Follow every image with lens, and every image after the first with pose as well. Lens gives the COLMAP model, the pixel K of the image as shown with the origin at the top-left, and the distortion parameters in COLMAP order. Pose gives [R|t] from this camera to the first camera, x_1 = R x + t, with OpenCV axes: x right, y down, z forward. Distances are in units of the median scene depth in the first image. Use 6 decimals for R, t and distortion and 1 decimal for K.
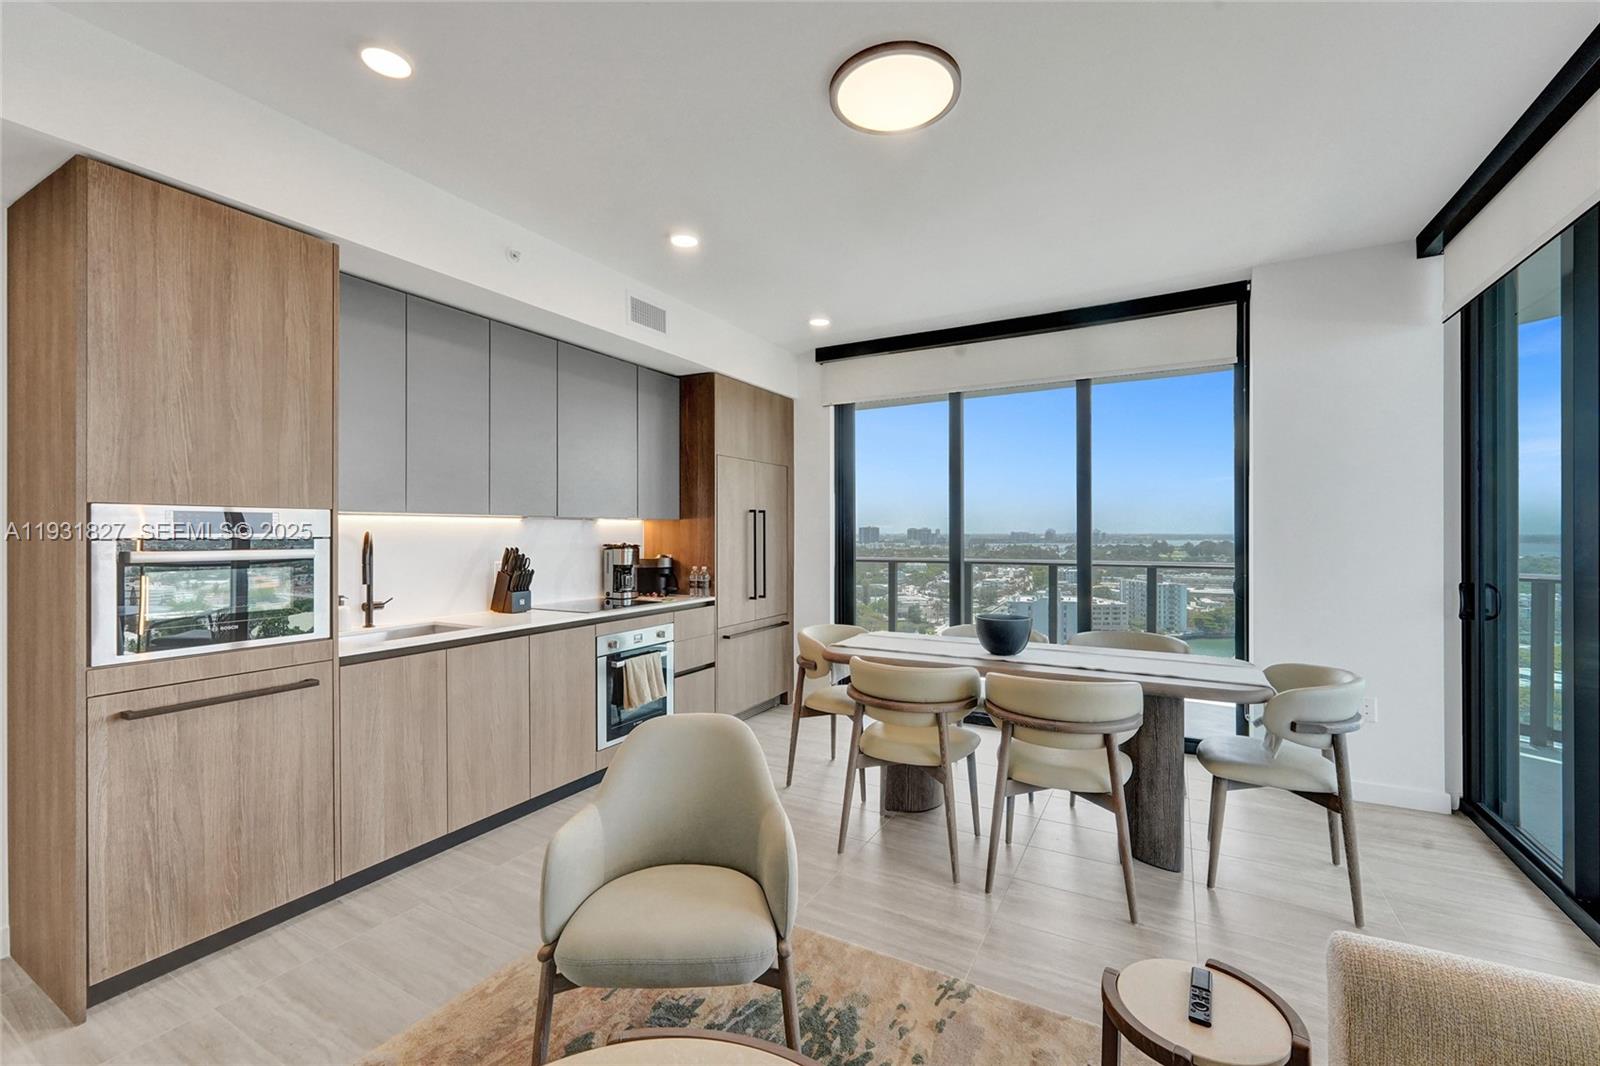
lens RADIAL K [[662.3, 0, 797.8], [0, 662.3, 533.9], [0, 0, 1]] dist [0.000314, -0.000124]
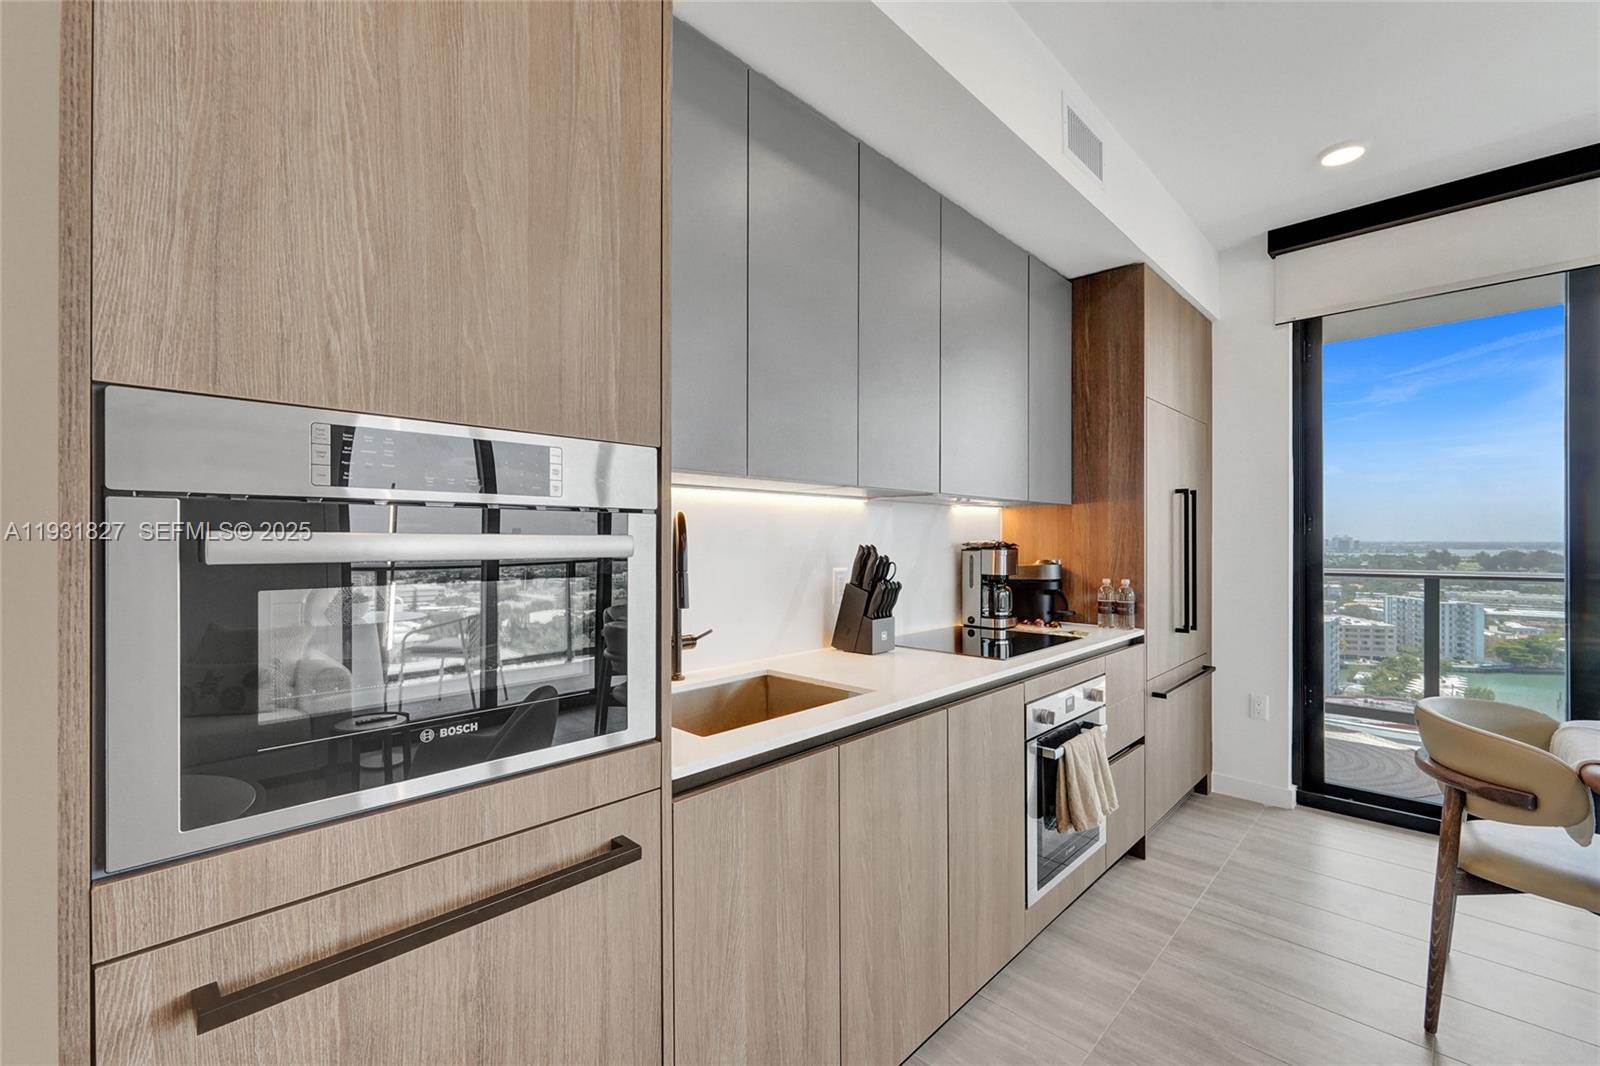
lens RADIAL K [[670.5, 0, 804.4], [0, 670.5, 541.5], [0, 0, 1]] dist [-0.001321, -0.000045]
pose [[0.965530, 0.002089, -0.260285, -0.325771], [-0.001667, 0.999997, 0.001839, 0.016502], [0.260288, -0.001342, 0.965530, 0.391534]]
